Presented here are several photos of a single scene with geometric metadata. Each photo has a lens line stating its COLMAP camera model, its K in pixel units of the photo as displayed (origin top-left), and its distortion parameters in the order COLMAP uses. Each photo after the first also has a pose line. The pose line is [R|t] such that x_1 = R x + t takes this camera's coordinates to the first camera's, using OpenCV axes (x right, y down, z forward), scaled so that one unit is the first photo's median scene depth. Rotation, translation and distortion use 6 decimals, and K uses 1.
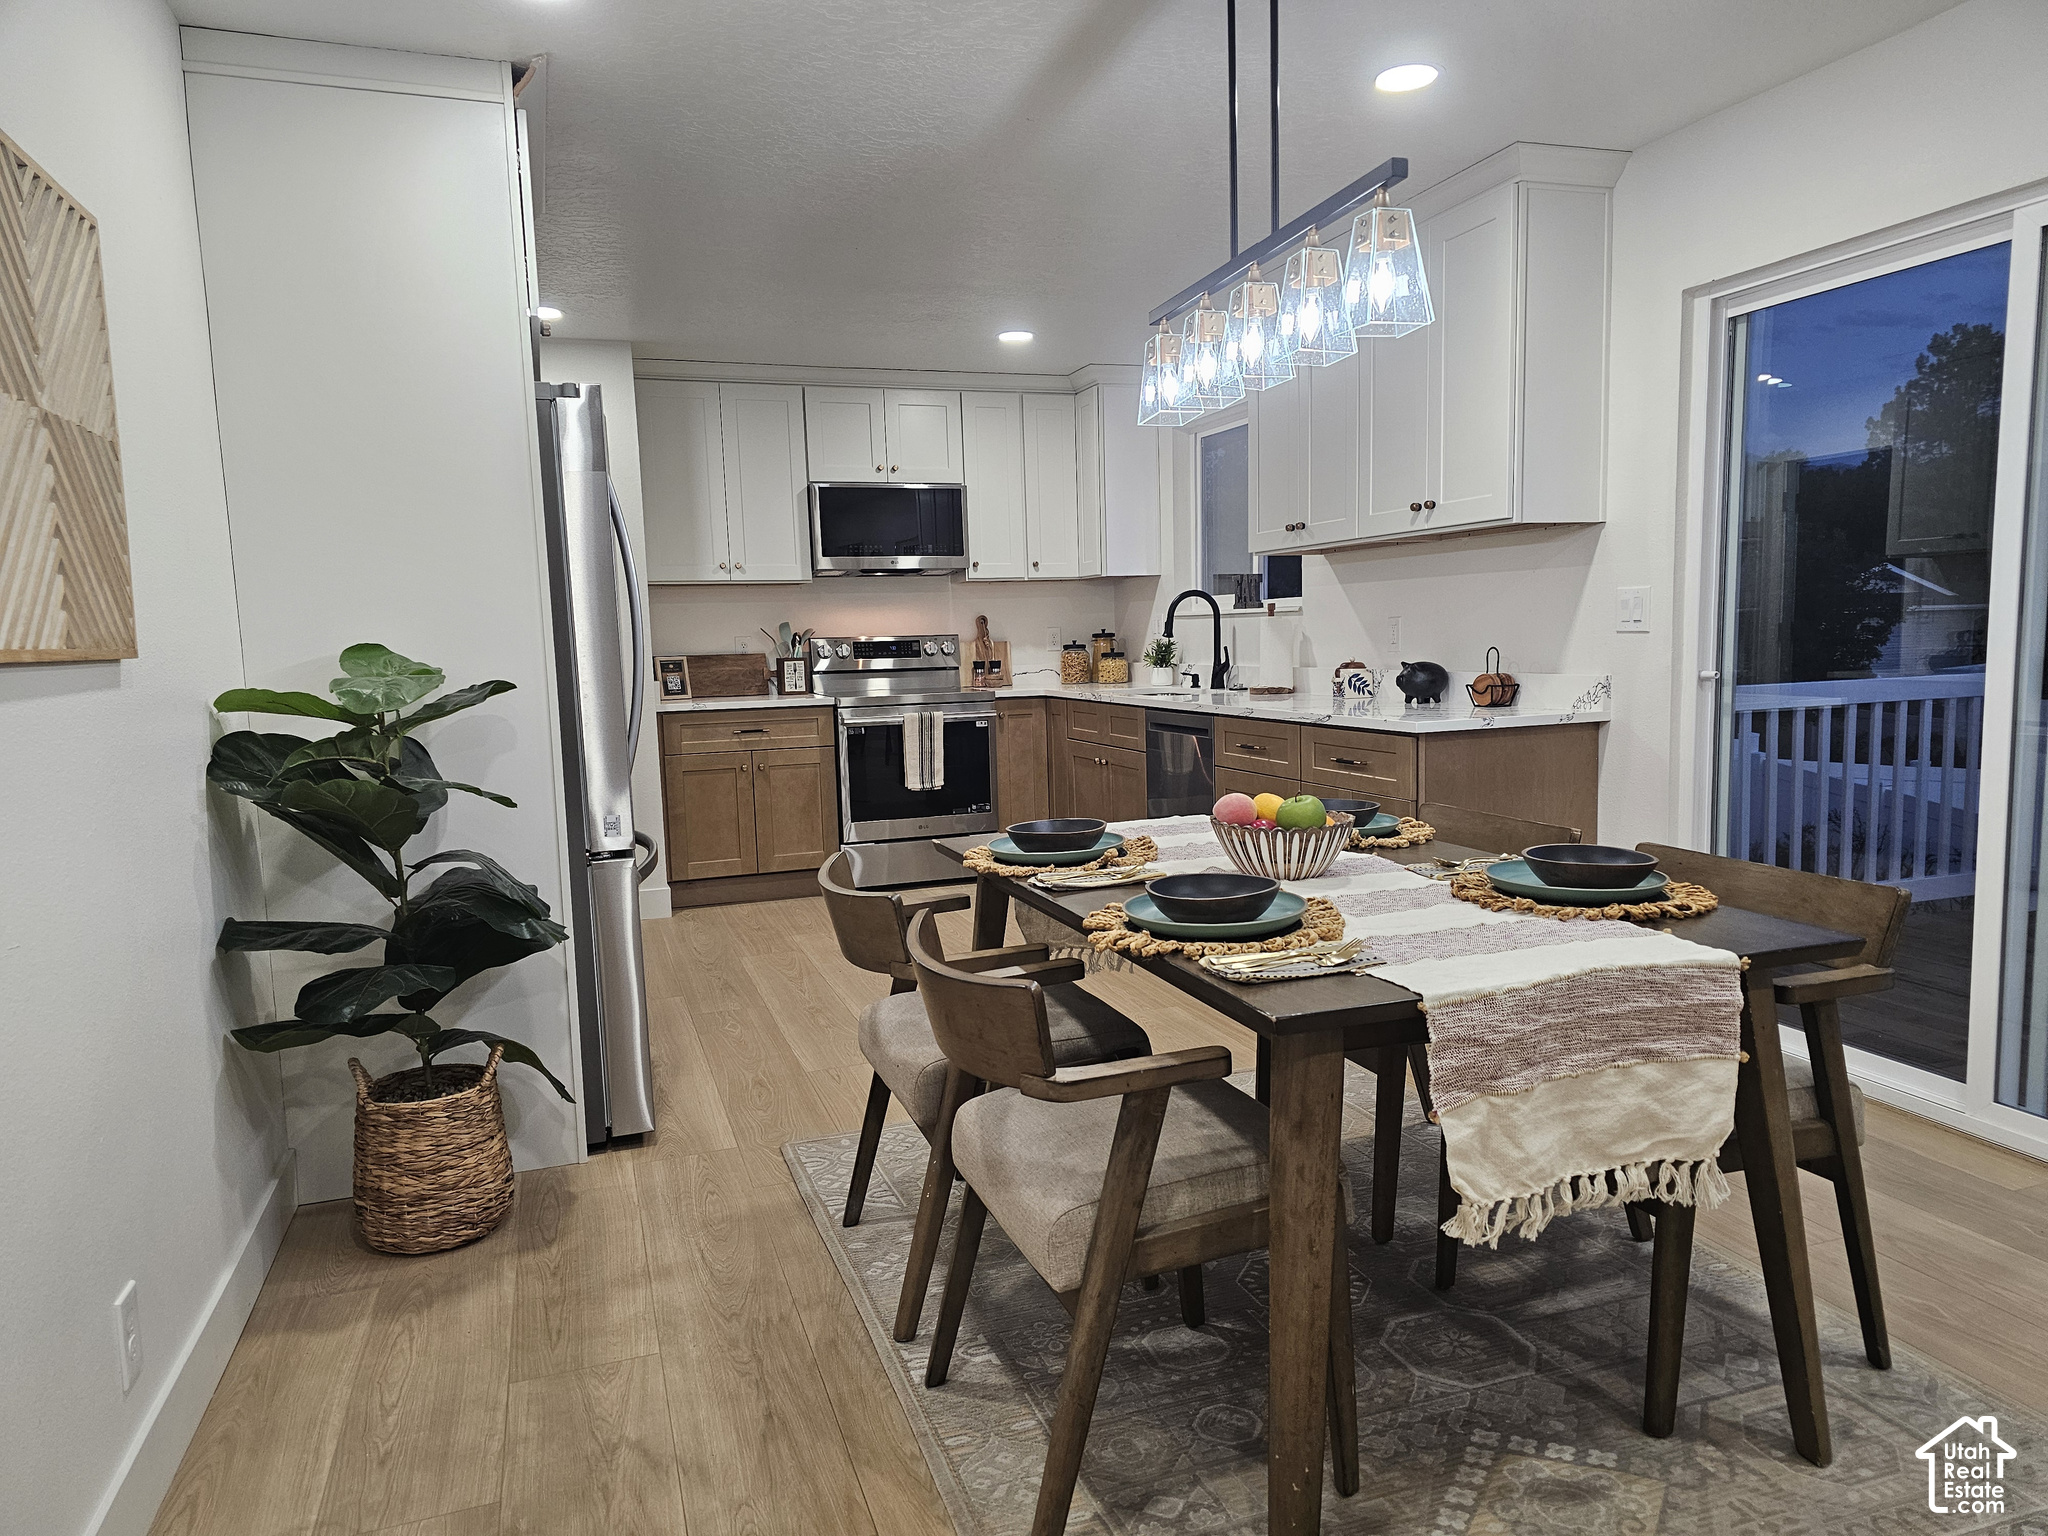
lens RADIAL K [[1353.4, 0, 1024.0], [0, 1353.4, 768.0], [0, 0, 1]] dist [0.097655, -0.105923]
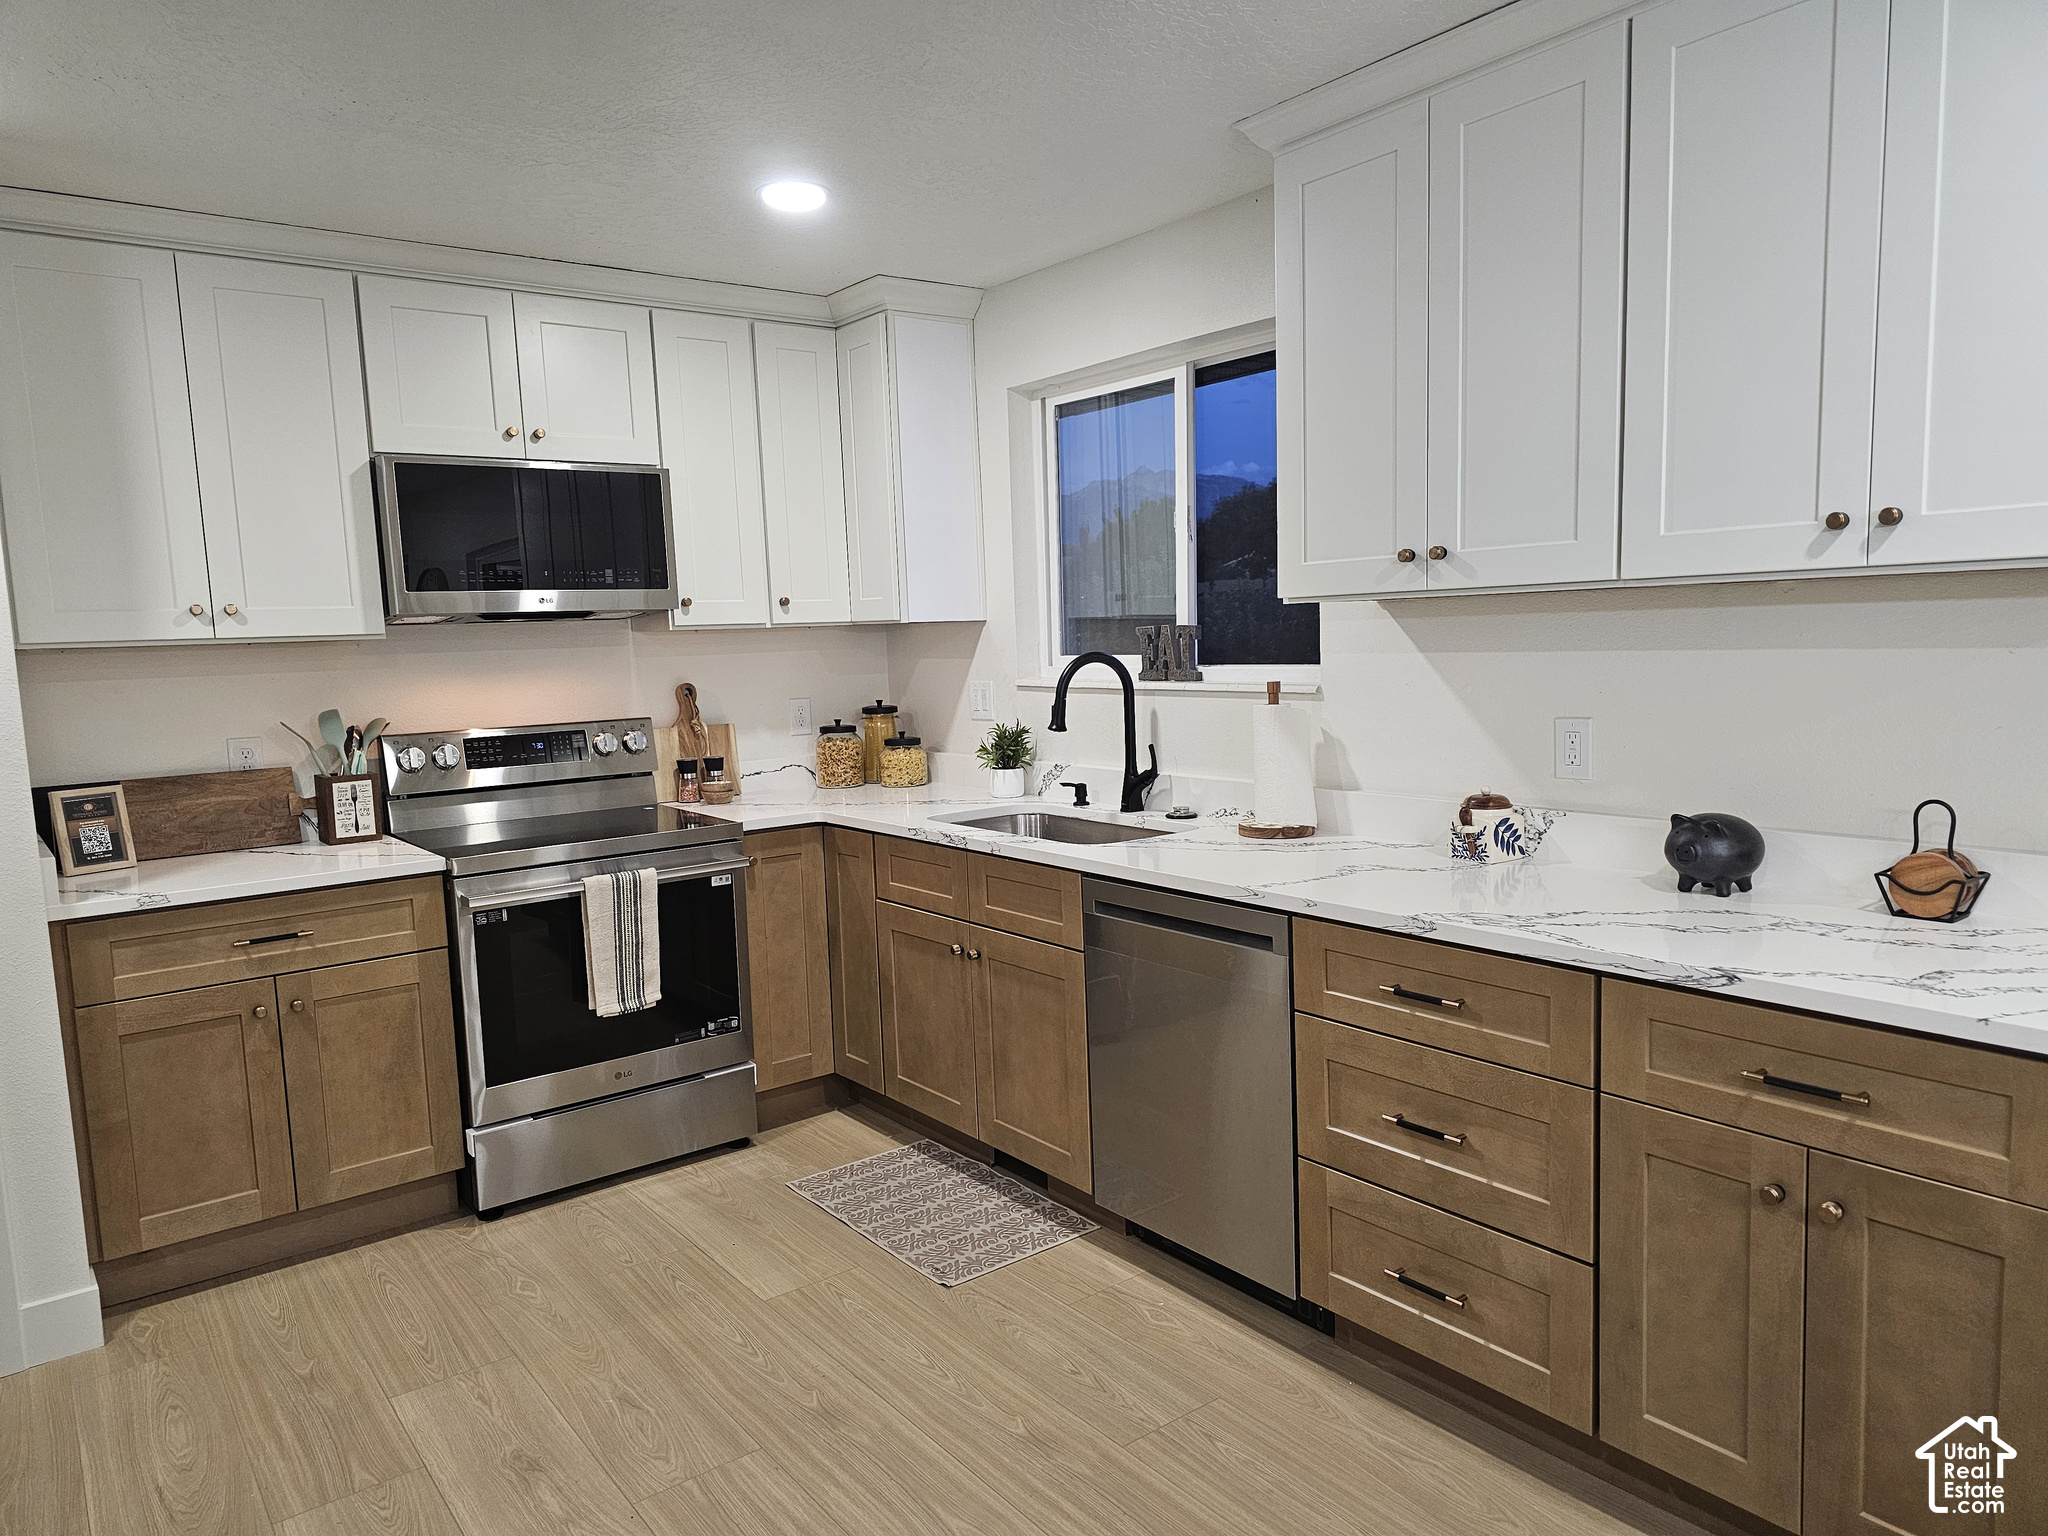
lens RADIAL K [[1366.4, 0, 1024.0], [0, 1366.4, 768.0], [0, 0, 1]] dist [0.050666, -0.061681]
pose [[0.949943, -0.039737, 0.309885, -0.087383], [0.041936, 0.999120, -0.000432, -0.074959], [-0.309595, 0.013406, 0.950774, 0.405409]]
